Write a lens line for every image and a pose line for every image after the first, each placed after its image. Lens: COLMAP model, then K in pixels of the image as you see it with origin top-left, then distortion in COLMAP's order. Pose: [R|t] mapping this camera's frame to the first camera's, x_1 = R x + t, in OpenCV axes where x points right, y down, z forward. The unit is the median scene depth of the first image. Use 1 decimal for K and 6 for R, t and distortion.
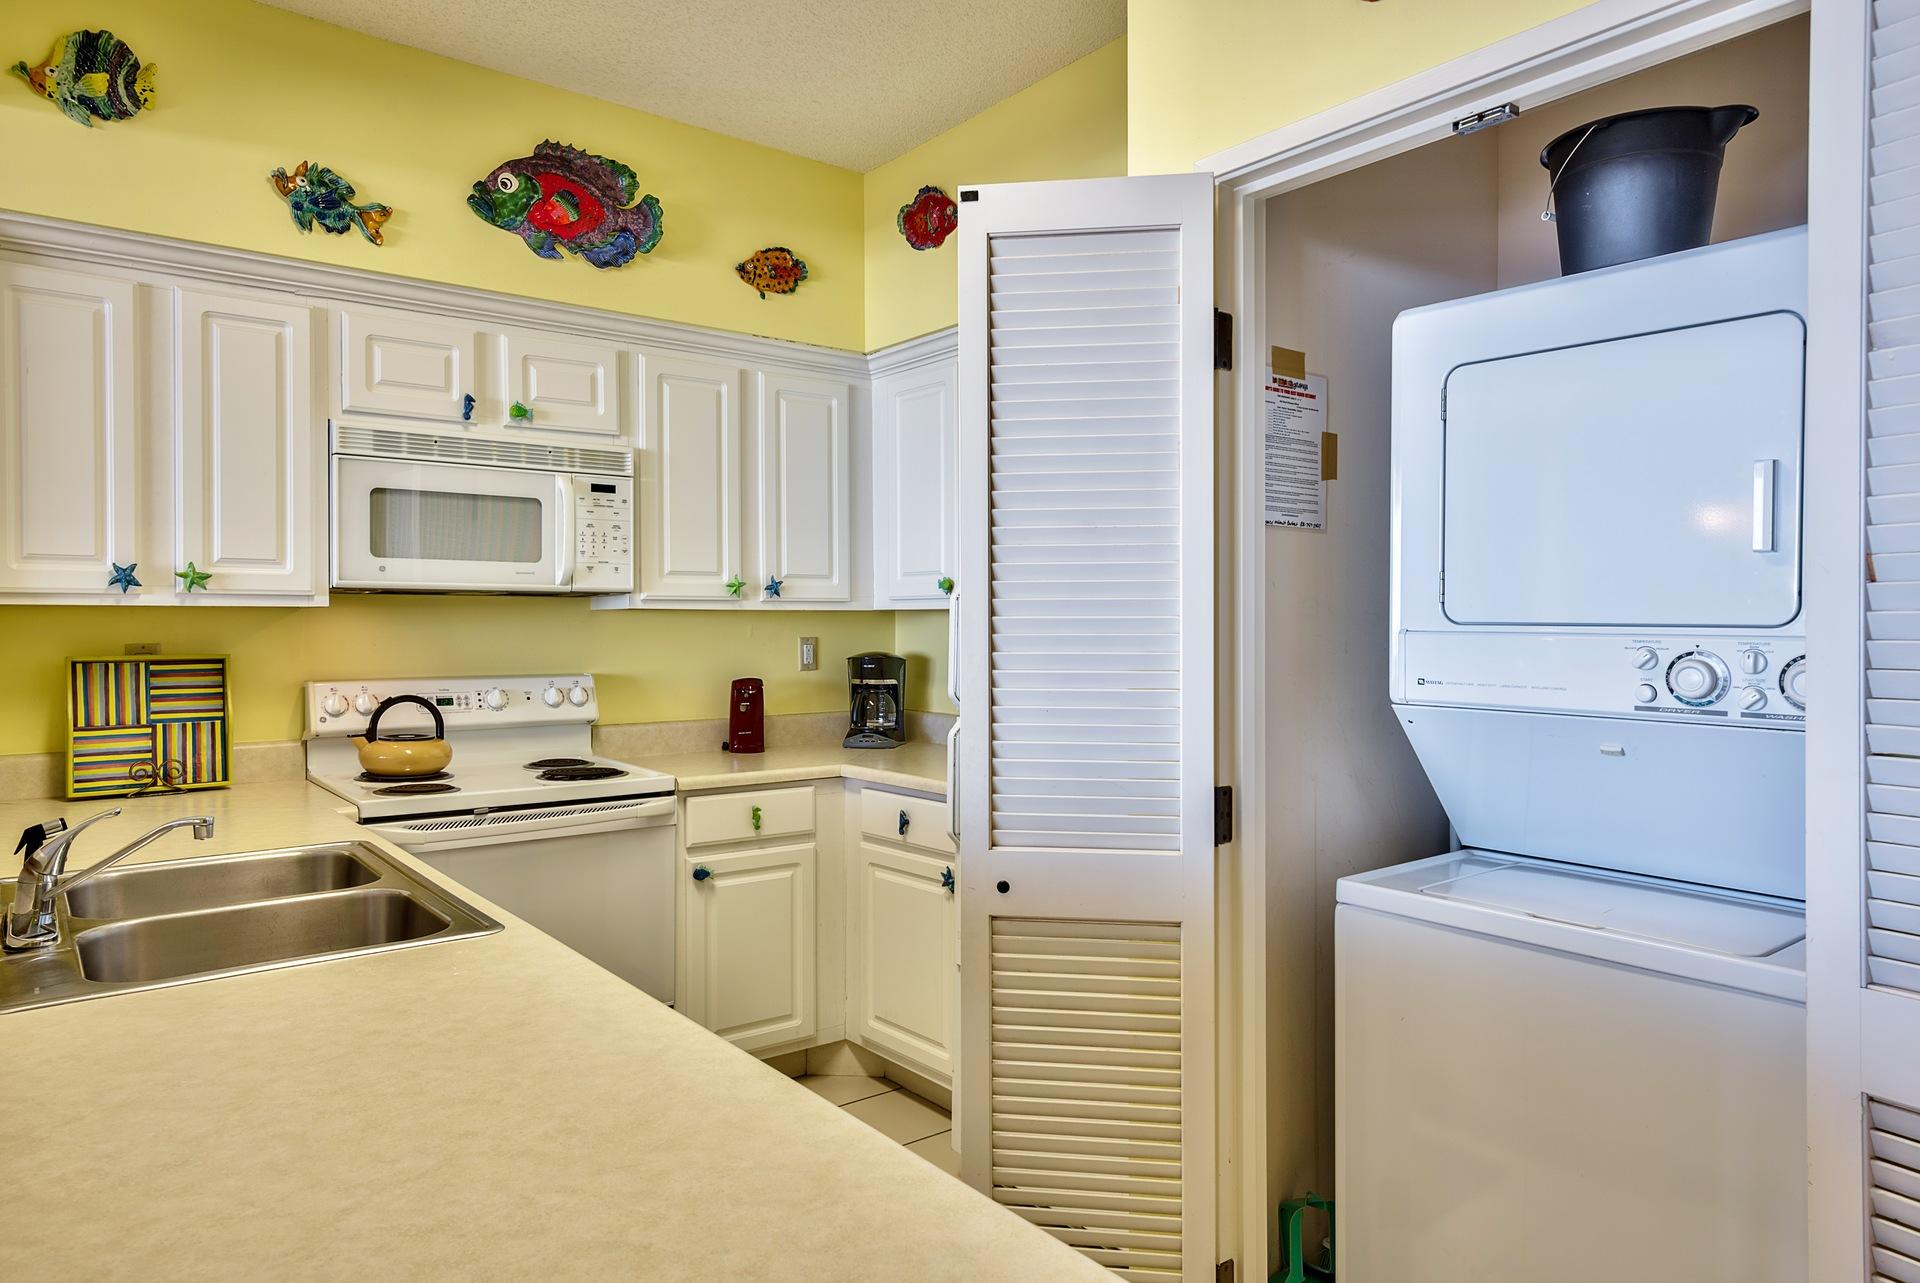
lens RADIAL K [[1200.0, 0, 948.8], [0, 1200.0, 631.4], [0, 0, 1]] dist [0.016774, 0.000666]
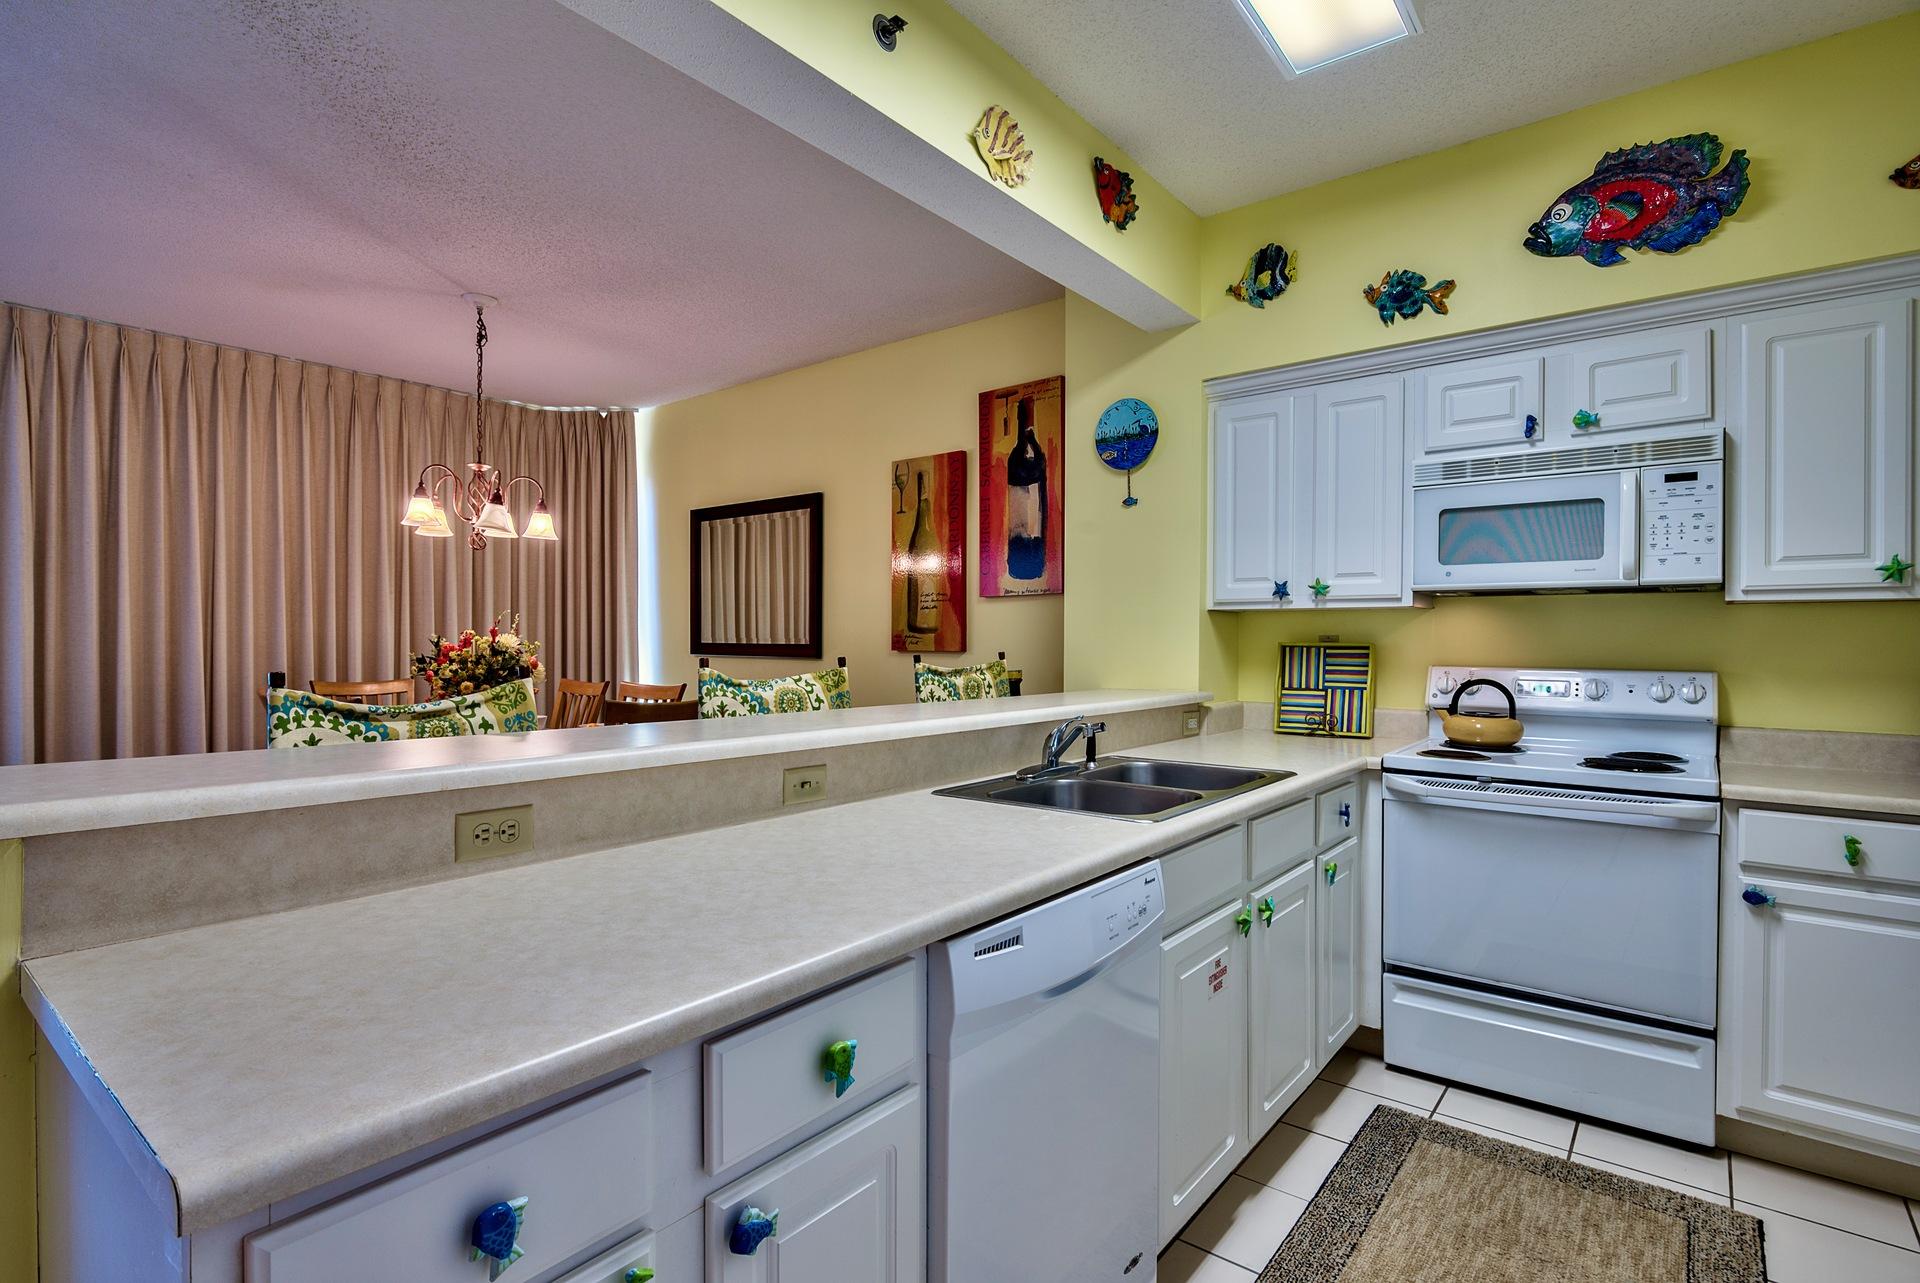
lens RADIAL K [[943.4, 0, 969.4], [0, 943.4, 643.5], [0, 0, 1]] dist [-0.005308, 0.000541]
pose [[0.230450, 0.005534, -0.973068, 0.337373], [-0.011478, 0.999930, 0.002968, 0.020591], [0.973016, 0.010484, 0.230497, 0.284887]]
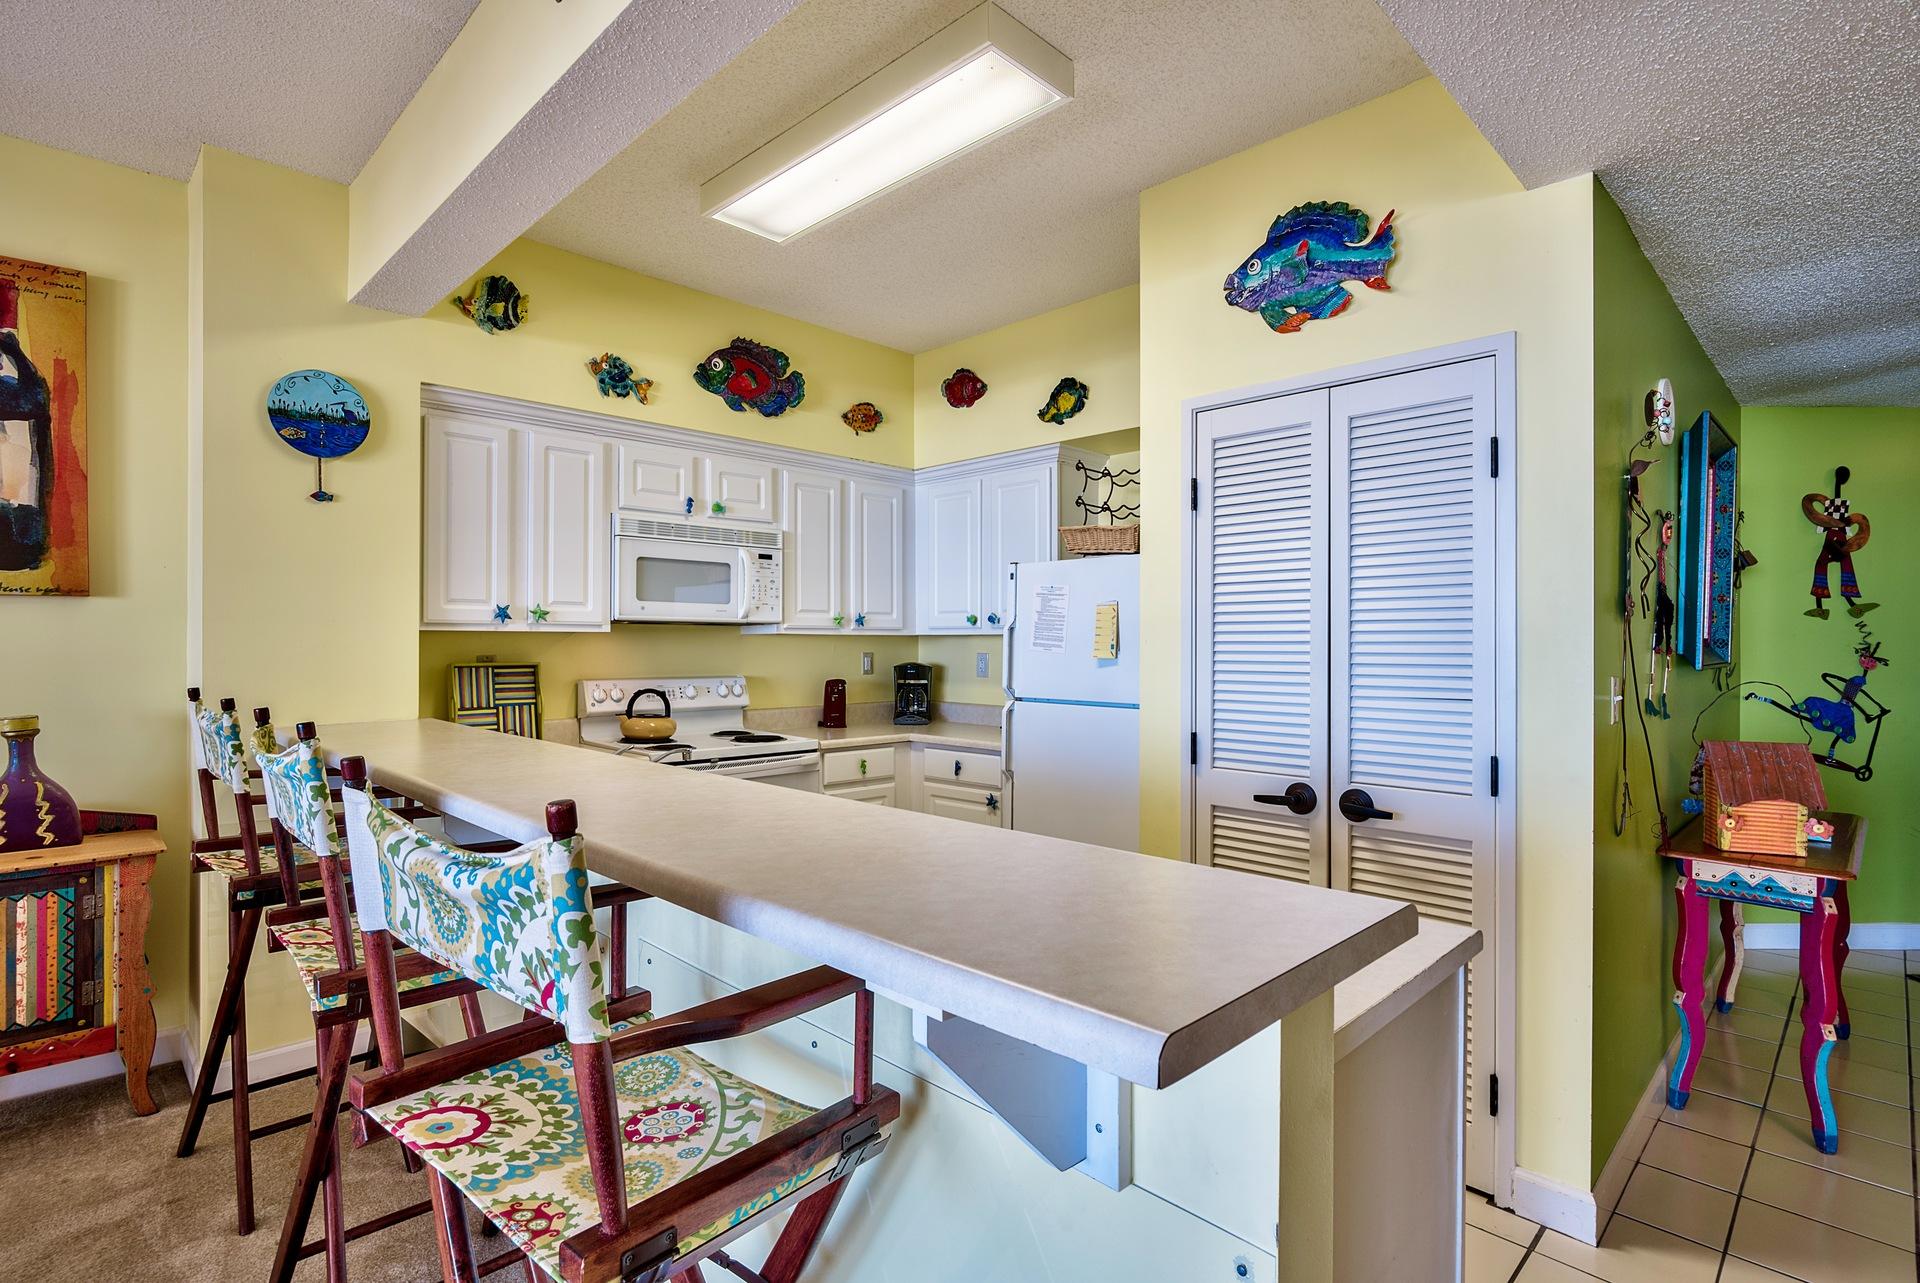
lens RADIAL K [[943.4, 0, 956.6], [0, 943.4, 639.2], [0, 0, 1]] dist [-0.005308, 0.000541]
pose [[0.991397, 0.005173, 0.130784, -0.212626], [-0.003938, 0.999945, -0.009696, -0.000962], [-0.130827, 0.009097, 0.991363, -0.261559]]
